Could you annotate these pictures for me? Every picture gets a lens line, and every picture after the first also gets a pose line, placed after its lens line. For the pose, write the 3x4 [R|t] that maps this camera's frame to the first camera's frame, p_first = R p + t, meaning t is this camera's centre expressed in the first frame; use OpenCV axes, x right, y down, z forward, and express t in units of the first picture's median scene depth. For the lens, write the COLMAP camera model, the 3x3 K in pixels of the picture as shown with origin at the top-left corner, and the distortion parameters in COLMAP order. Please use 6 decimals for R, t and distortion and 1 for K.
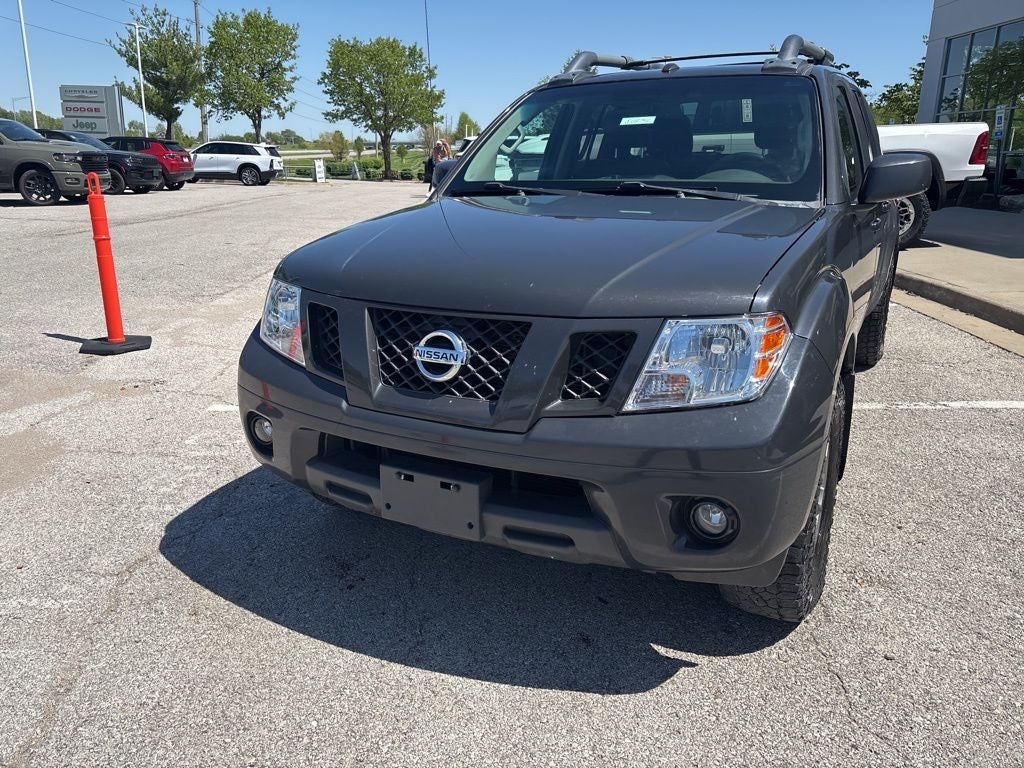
lens RADIAL K [[776.5, 0, 508.6], [0, 776.5, 377.4], [0, 0, 1]] dist [0.047171, -0.056065]
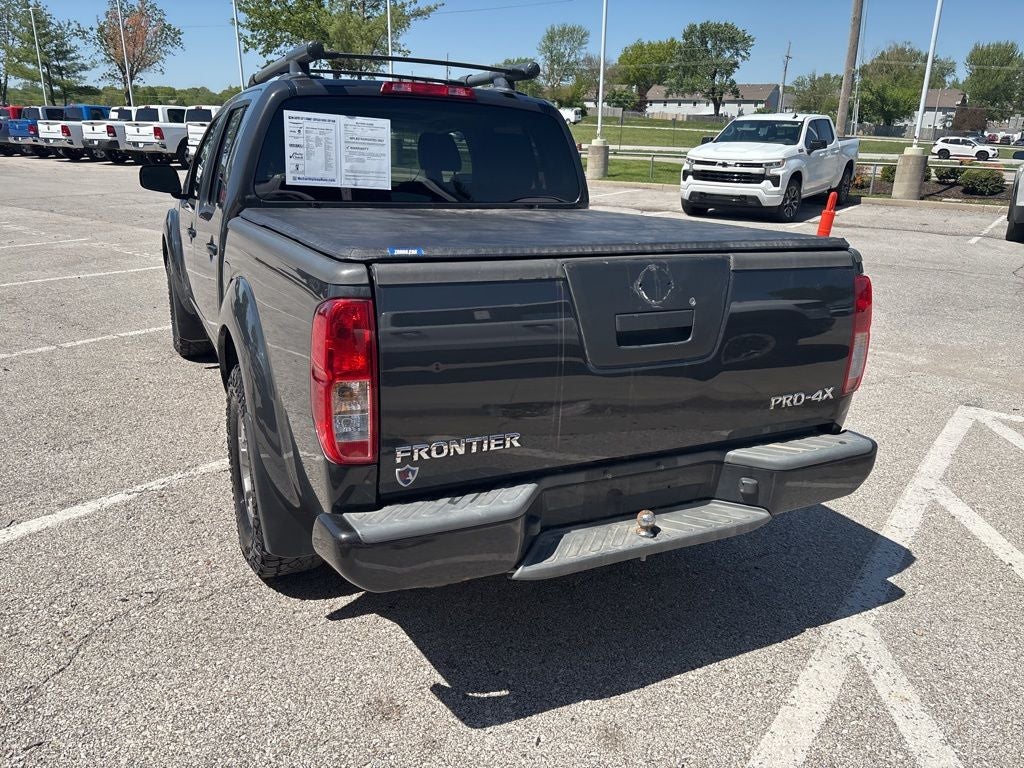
lens RADIAL K [[776.5, 0, 506.7], [0, 776.5, 390.2], [0, 0, 1]] dist [0.047171, -0.056065]
pose [[-0.589365, 0.232246, -0.773764, 0.922881], [-0.254683, 0.855533, 0.450777, -0.511461], [0.766672, 0.462737, -0.445072, 1.599775]]
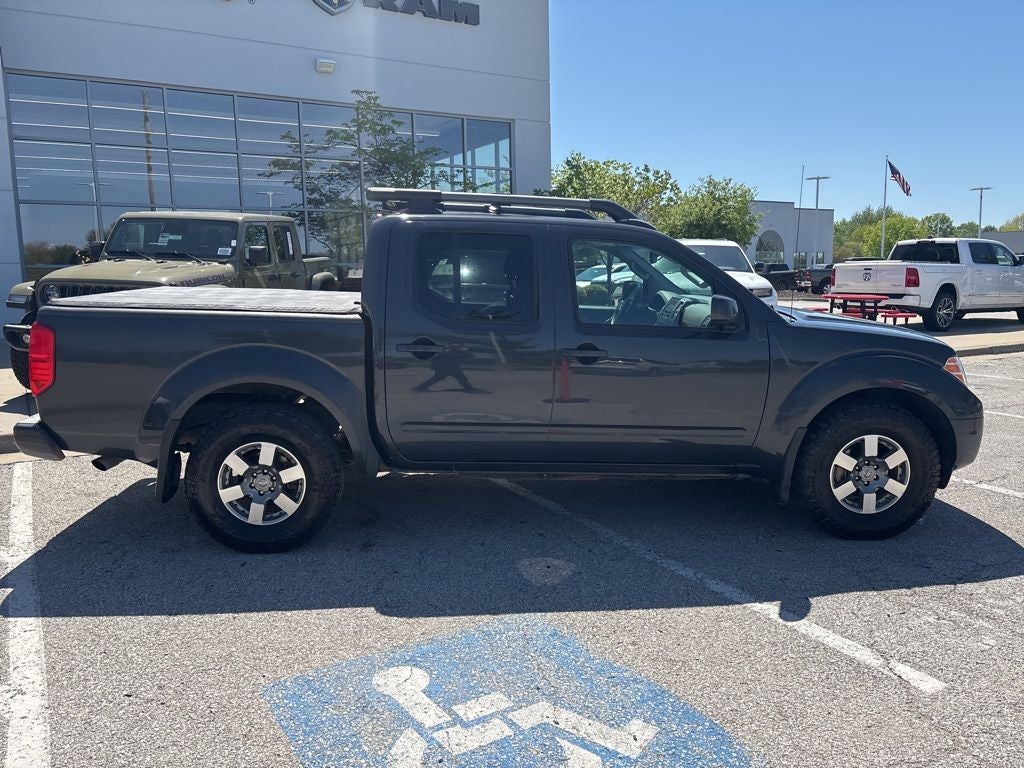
lens RADIAL K [[776.5, 0, 505.2], [0, 776.5, 376.8], [0, 0, 1]] dist [0.047171, -0.056065]
pose [[-0.521660, -0.123346, 0.844190, -0.706676], [0.239278, 0.928628, 0.283543, -0.462762], [-0.818912, 0.349909, -0.454914, 1.499498]]
